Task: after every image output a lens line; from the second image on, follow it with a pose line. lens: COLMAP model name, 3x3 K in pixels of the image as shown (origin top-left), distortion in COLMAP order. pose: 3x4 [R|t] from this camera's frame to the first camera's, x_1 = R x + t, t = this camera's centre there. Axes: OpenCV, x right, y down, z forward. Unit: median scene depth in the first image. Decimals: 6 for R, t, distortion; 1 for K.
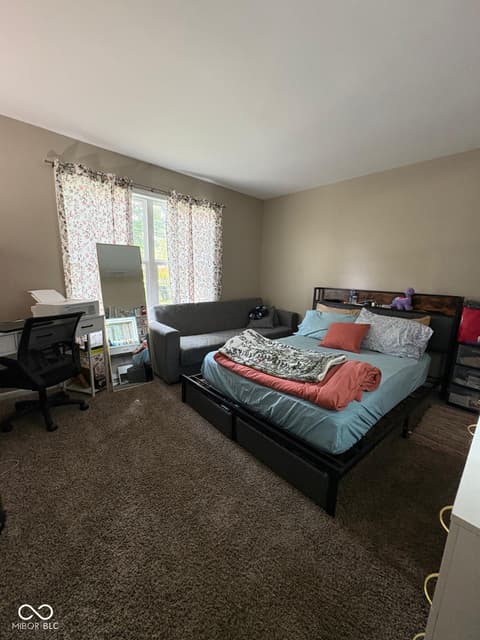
lens RADIAL K [[263.2, 0, 241.4], [0, 263.2, 321.4], [0, 0, 1]] dist [0.000374, 0.000000]
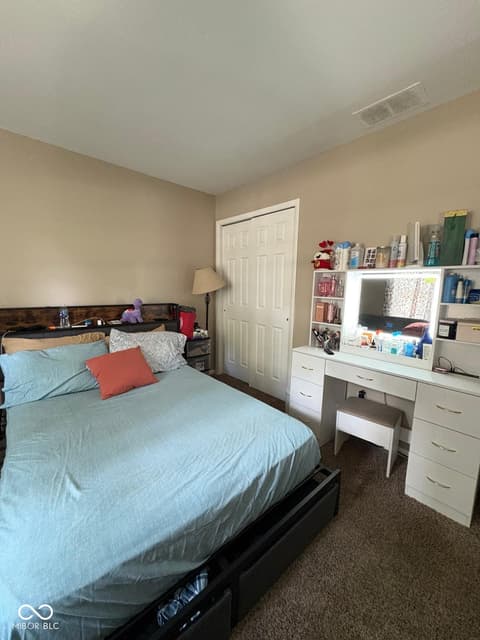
lens RADIAL K [[263.2, 0, 241.9], [0, 263.2, 323.6], [0, 0, 1]] dist [0.000374, 0.000000]
pose [[-0.007442, -0.155858, 0.987751, -0.297780], [0.173194, 0.972649, 0.154780, -0.120267], [-0.984860, 0.172225, 0.019755, 0.621667]]
